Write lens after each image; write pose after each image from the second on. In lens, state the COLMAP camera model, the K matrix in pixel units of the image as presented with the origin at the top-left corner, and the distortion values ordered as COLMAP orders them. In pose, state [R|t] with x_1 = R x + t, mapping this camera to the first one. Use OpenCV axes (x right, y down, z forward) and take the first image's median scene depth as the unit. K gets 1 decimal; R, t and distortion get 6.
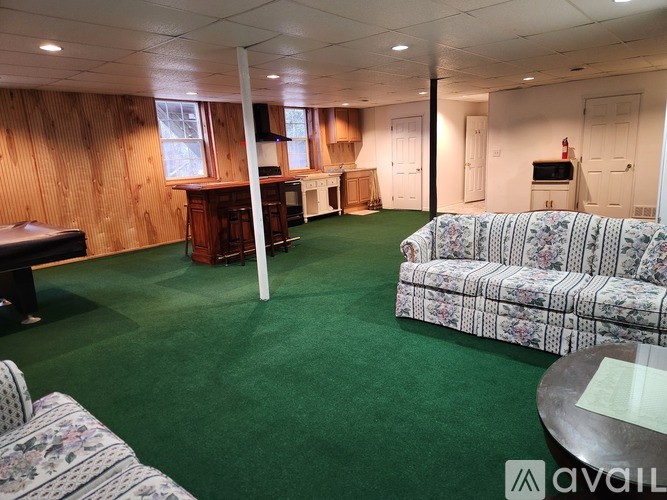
lens RADIAL K [[443.7, 0, 331.5], [0, 443.7, 252.0], [0, 0, 1]] dist [0.090723, -0.087763]
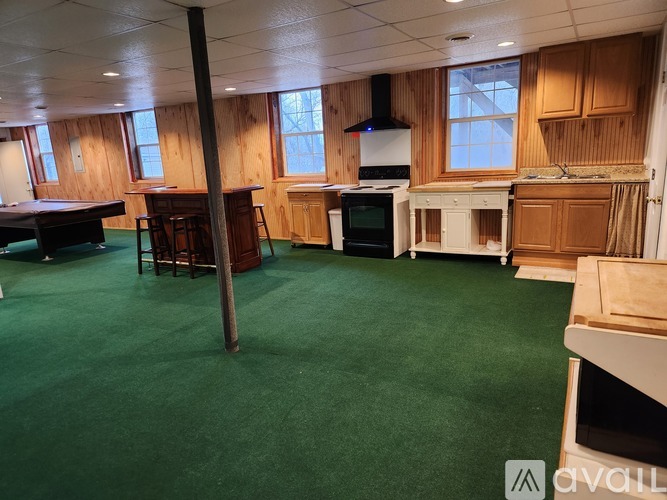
lens RADIAL K [[443.7, 0, 331.5], [0, 443.7, 252.0], [0, 0, 1]] dist [0.090723, -0.087763]
pose [[0.200734, 0.254335, -0.946055, 0.620095], [-0.170487, 0.960044, 0.221922, -0.235407], [0.964697, 0.116743, 0.236074, 0.892149]]
